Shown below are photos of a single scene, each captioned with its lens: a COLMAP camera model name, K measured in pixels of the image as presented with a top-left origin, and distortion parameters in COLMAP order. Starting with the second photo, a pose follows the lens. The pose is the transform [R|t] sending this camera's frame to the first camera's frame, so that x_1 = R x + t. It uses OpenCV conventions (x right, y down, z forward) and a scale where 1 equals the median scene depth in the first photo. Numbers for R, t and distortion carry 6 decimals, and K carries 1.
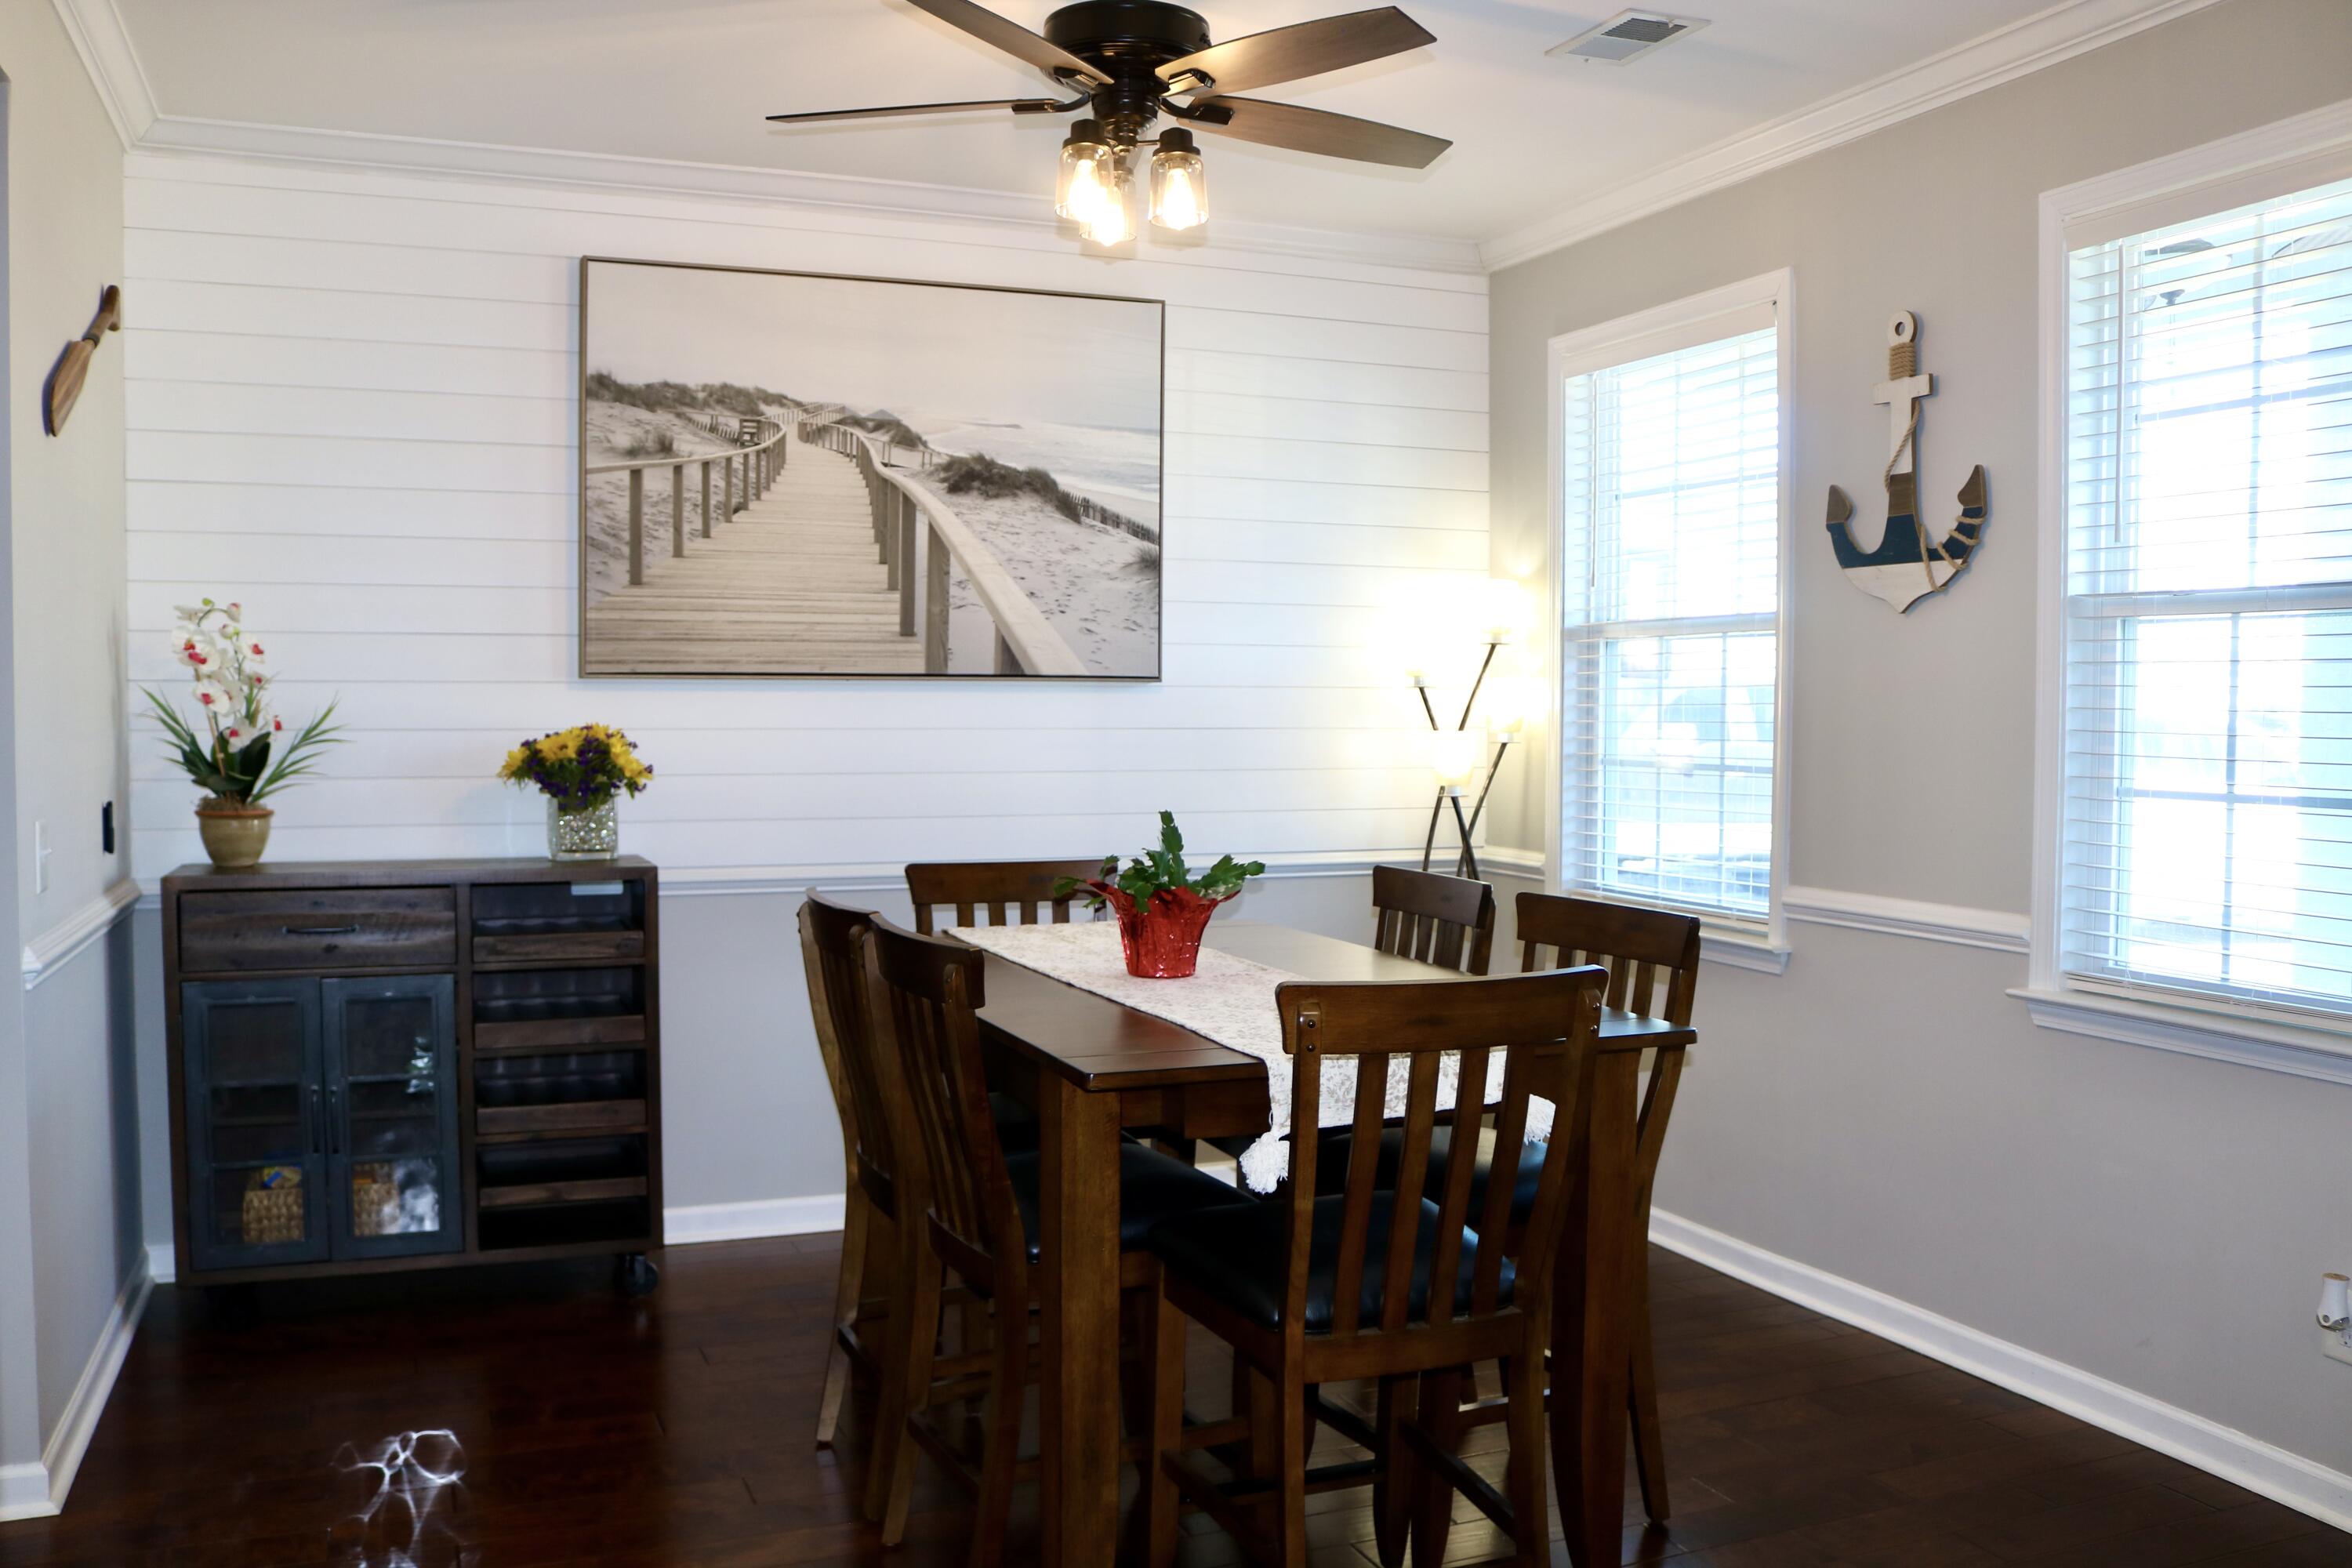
lens RADIAL K [[1936.4, 0, 1158.5], [0, 1936.4, 795.9], [0, 0, 1]] dist [-0.159425, 0.131449]
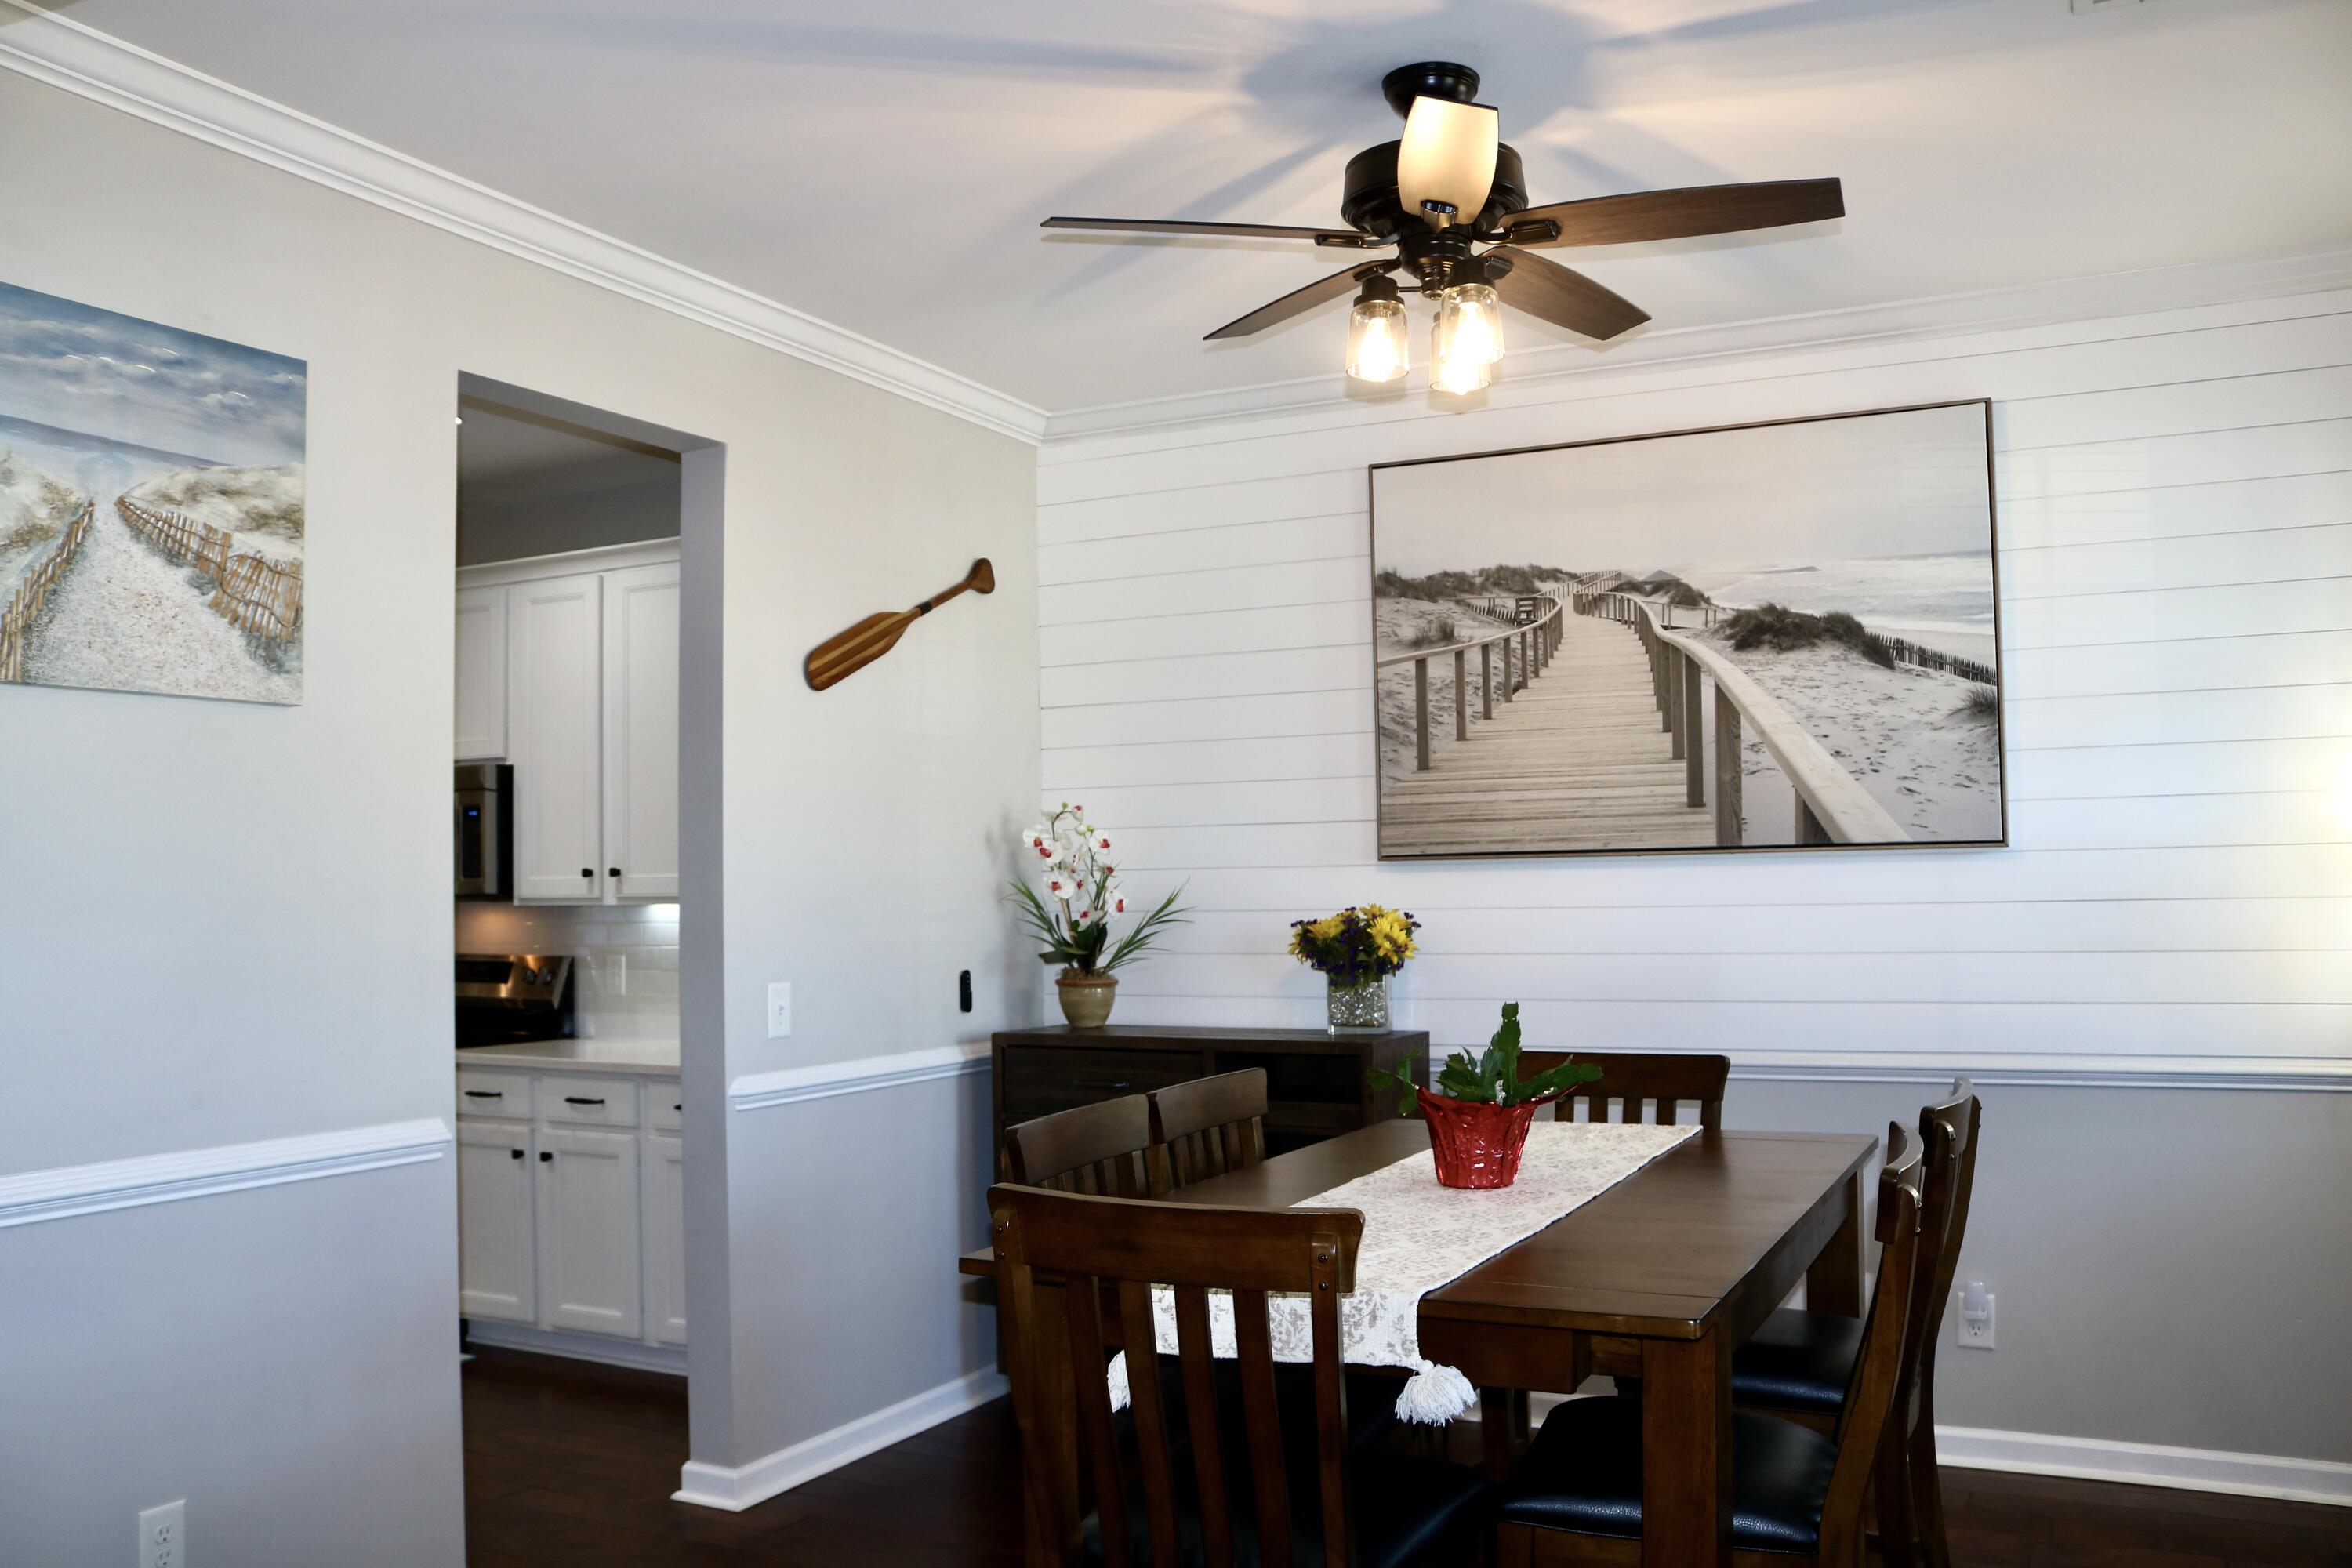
lens RADIAL K [[1936.4, 0, 1158.5], [0, 1936.4, 795.9], [0, 0, 1]] dist [-0.159425, 0.131449]
pose [[0.659013, -0.049103, -0.750527, 0.409724], [-0.016802, 0.996656, -0.079960, -0.010008], [0.751944, 0.065305, 0.655985, 0.202826]]
